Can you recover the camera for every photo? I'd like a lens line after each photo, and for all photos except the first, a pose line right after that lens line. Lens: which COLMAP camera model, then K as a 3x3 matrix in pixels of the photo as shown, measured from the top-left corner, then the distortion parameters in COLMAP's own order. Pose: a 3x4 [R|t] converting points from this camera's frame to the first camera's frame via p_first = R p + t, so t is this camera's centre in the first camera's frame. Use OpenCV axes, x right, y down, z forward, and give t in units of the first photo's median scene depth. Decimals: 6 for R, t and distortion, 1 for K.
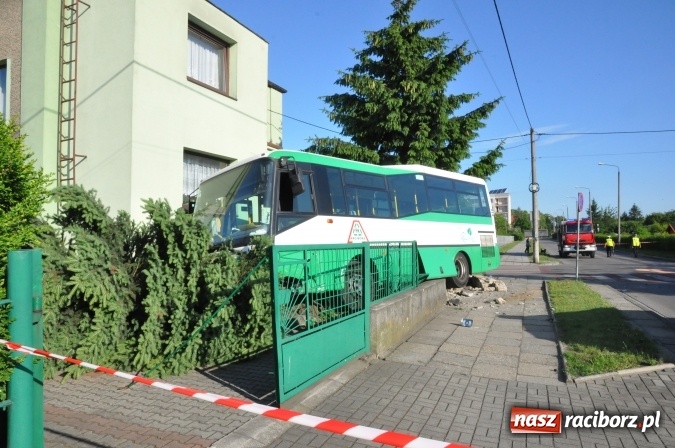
lens RADIAL K [[469.9, 0, 338.8], [0, 469.9, 223.3], [0, 0, 1]] dist [-0.093727, 0.044978]
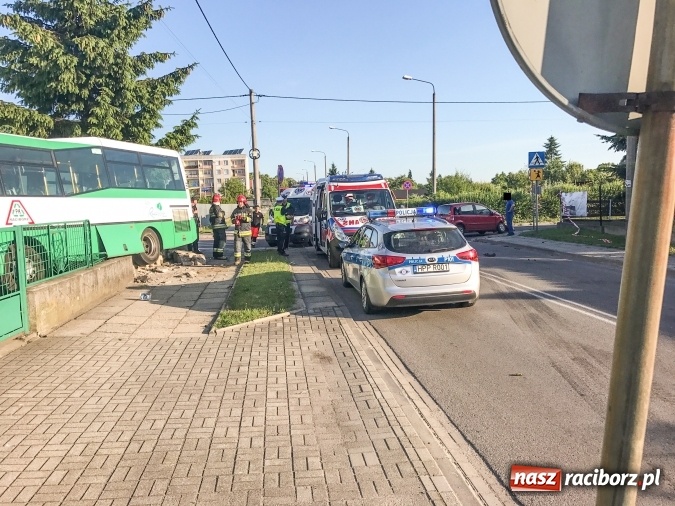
lens RADIAL K [[556.1, 0, 339.5], [0, 556.1, 243.9], [0, 0, 1]] dist [0.042068, -0.047257]
pose [[0.873708, -0.057471, 0.483043, 0.045867], [0.009629, 0.994845, 0.100947, -0.021947], [-0.486355, -0.083547, 0.869758, -0.239262]]
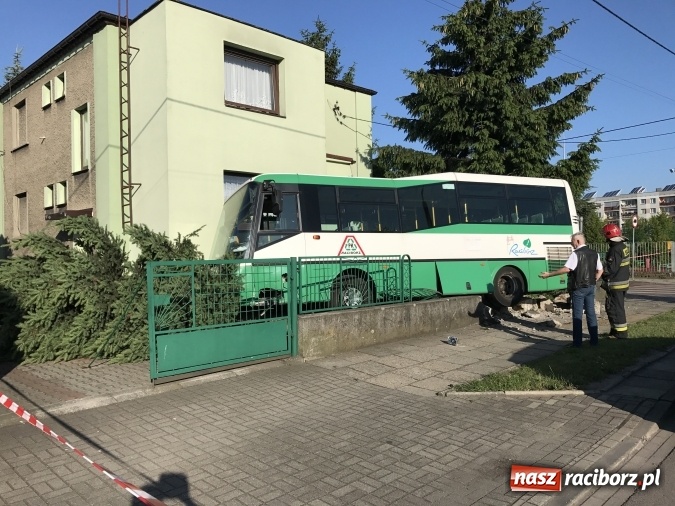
lens RADIAL K [[556.1, 0, 336.5], [0, 556.1, 251.3], [0, 0, 1]] dist [0.042068, -0.047257]
pose [[0.929288, -0.008788, -0.369251, 0.384796], [0.021830, 0.999276, 0.031156, -0.008885], [0.368710, -0.037013, 0.928807, -0.121522]]
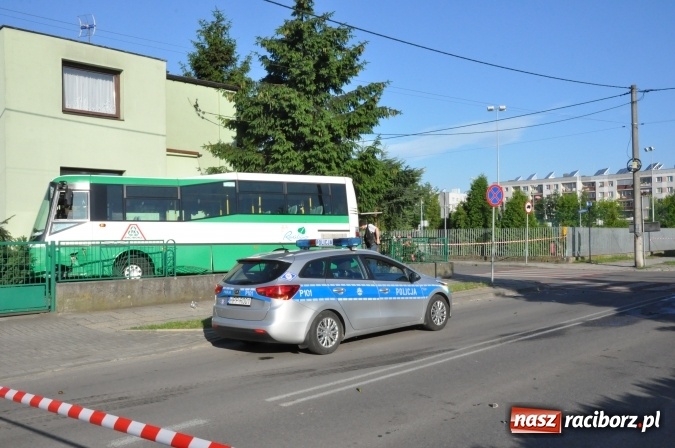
lens RADIAL K [[646.6, 0, 332.8], [0, 646.6, 225.1], [0, 0, 1]] dist [0.010785, 0.000000]
pose [[0.926593, -0.003965, -0.376045, 1.036982], [0.012681, 0.999705, 0.020705, -0.028388], [0.375852, -0.023953, 0.926370, -0.393231]]
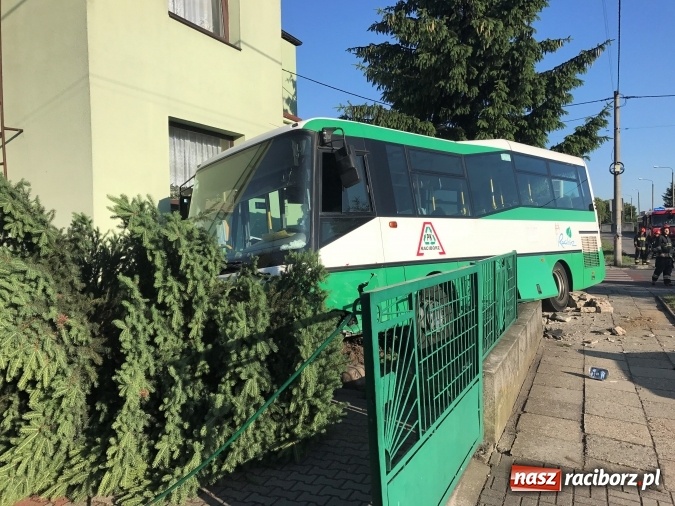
lens RADIAL K [[556.1, 0, 340.4], [0, 556.1, 244.9], [0, 0, 1]] dist [0.042068, -0.047257]
pose [[0.999809, -0.009486, -0.017110, -0.064331], [0.010401, 0.998474, 0.054229, -0.015361], [0.016569, -0.054397, 0.998382, 0.157461]]
